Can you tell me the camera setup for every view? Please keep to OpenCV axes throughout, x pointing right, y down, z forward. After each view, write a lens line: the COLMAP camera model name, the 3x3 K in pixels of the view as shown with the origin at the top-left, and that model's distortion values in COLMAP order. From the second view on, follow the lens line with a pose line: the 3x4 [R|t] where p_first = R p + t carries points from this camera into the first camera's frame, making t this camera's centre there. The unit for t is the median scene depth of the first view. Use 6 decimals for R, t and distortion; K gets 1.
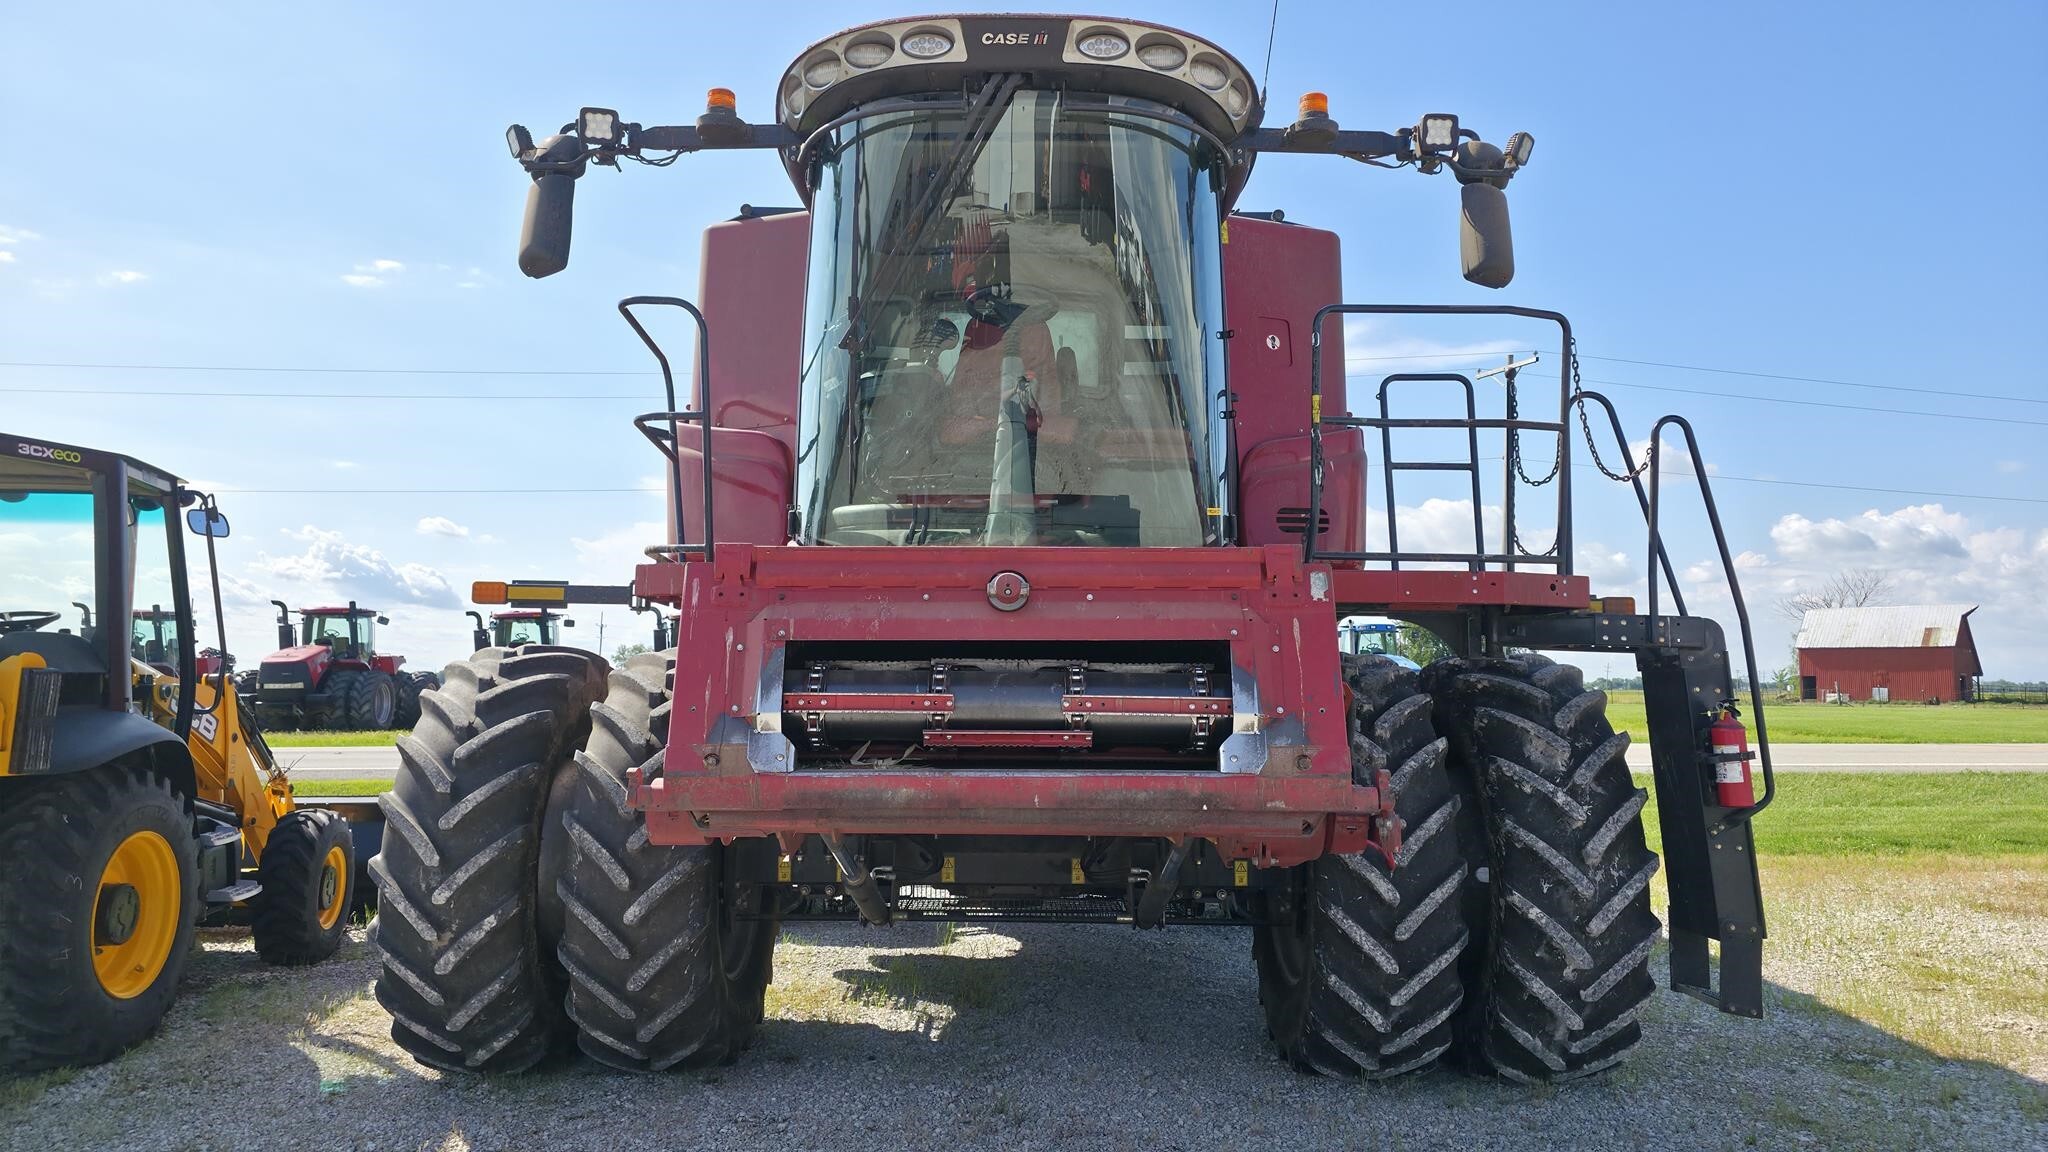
lens RADIAL K [[1360.1, 0, 1043.0], [0, 1360.1, 569.0], [0, 0, 1]] dist [0.046369, -0.004796]
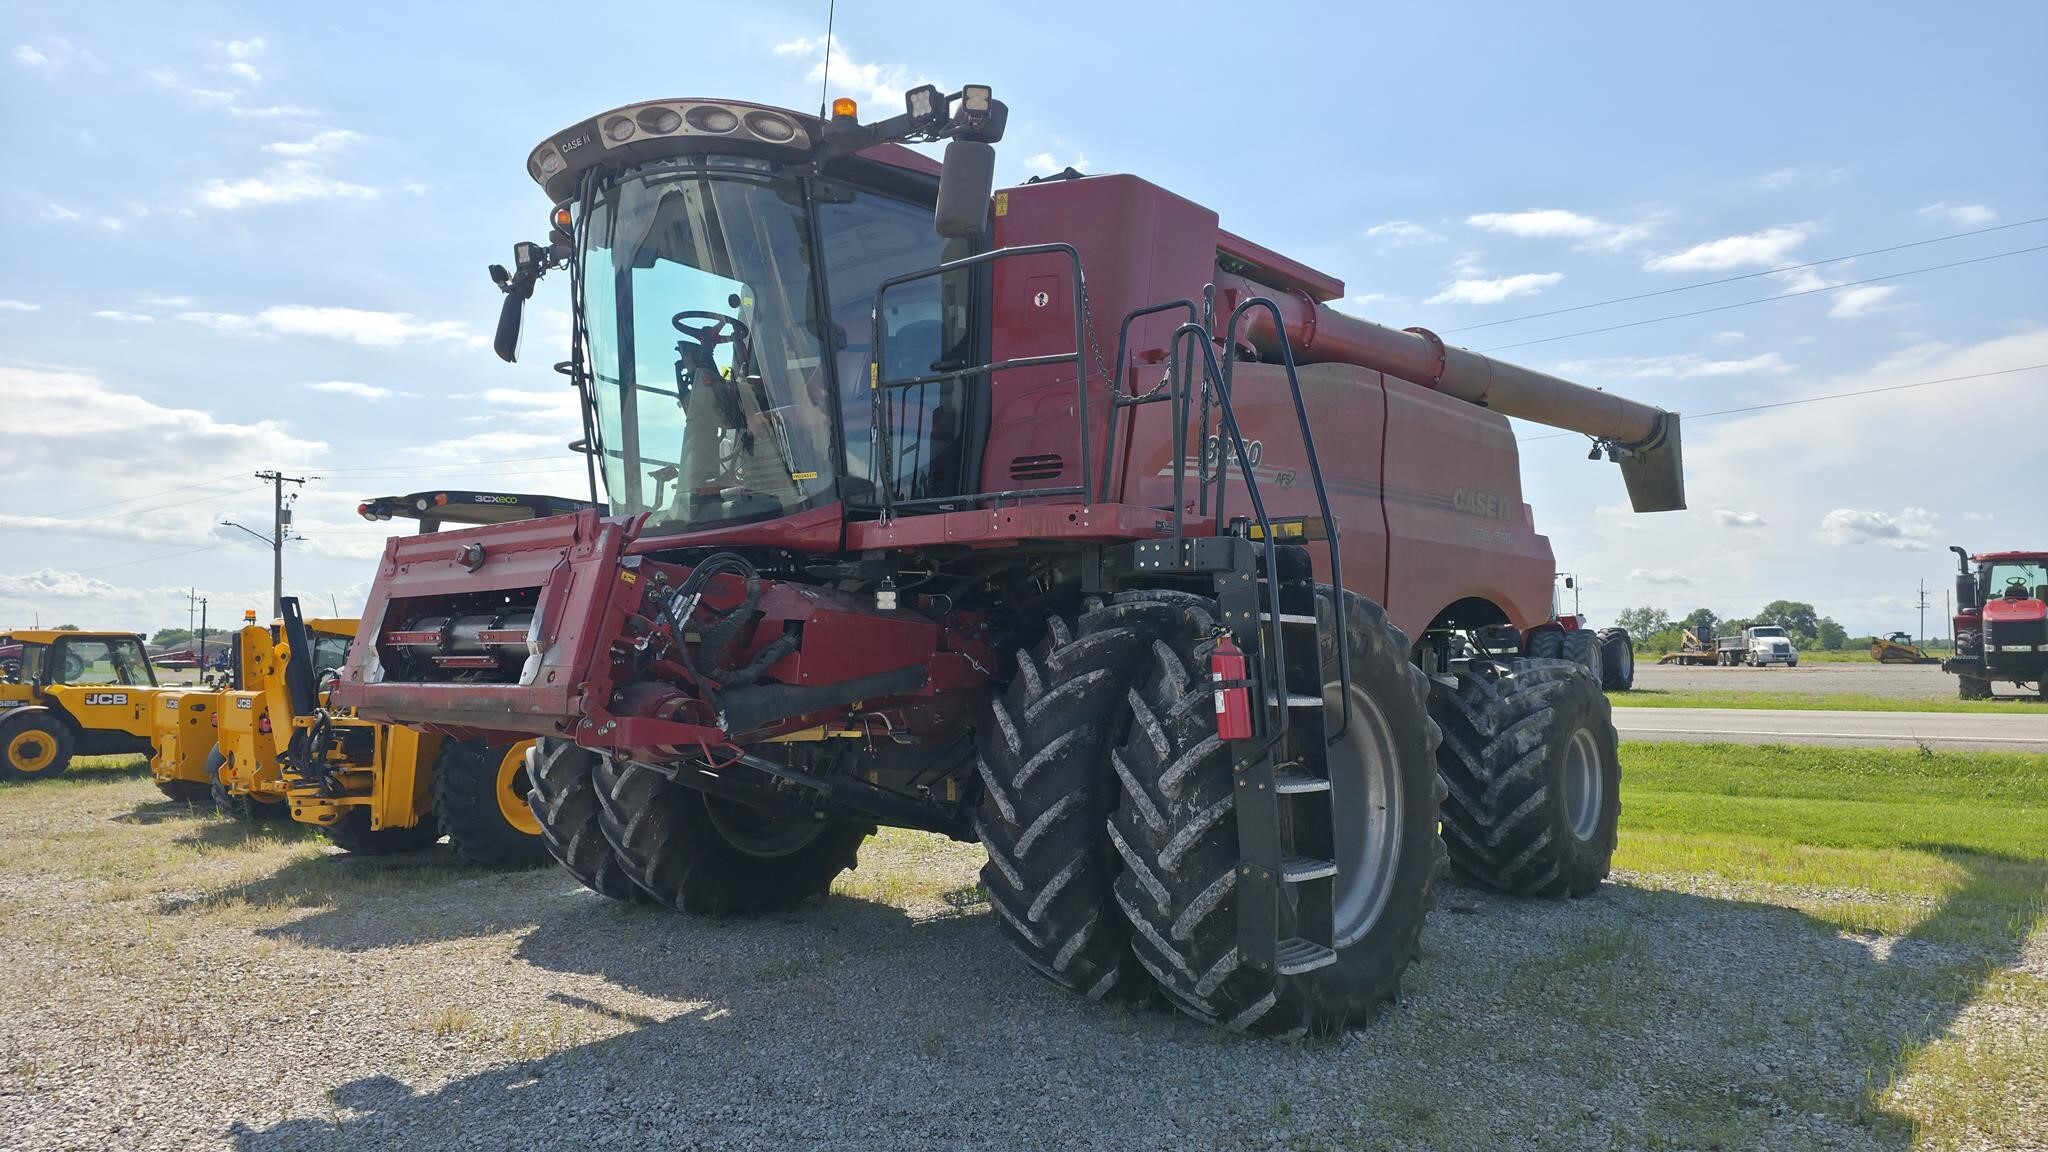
lens RADIAL K [[1360.1, 0, 1044.7], [0, 1360.1, 583.0], [0, 0, 1]] dist [0.046369, -0.004796]
pose [[0.744106, -0.040657, -0.666824, 1.010014], [0.067179, 0.997641, 0.014137, 0.044711], [0.664676, -0.055316, 0.745081, 0.235065]]
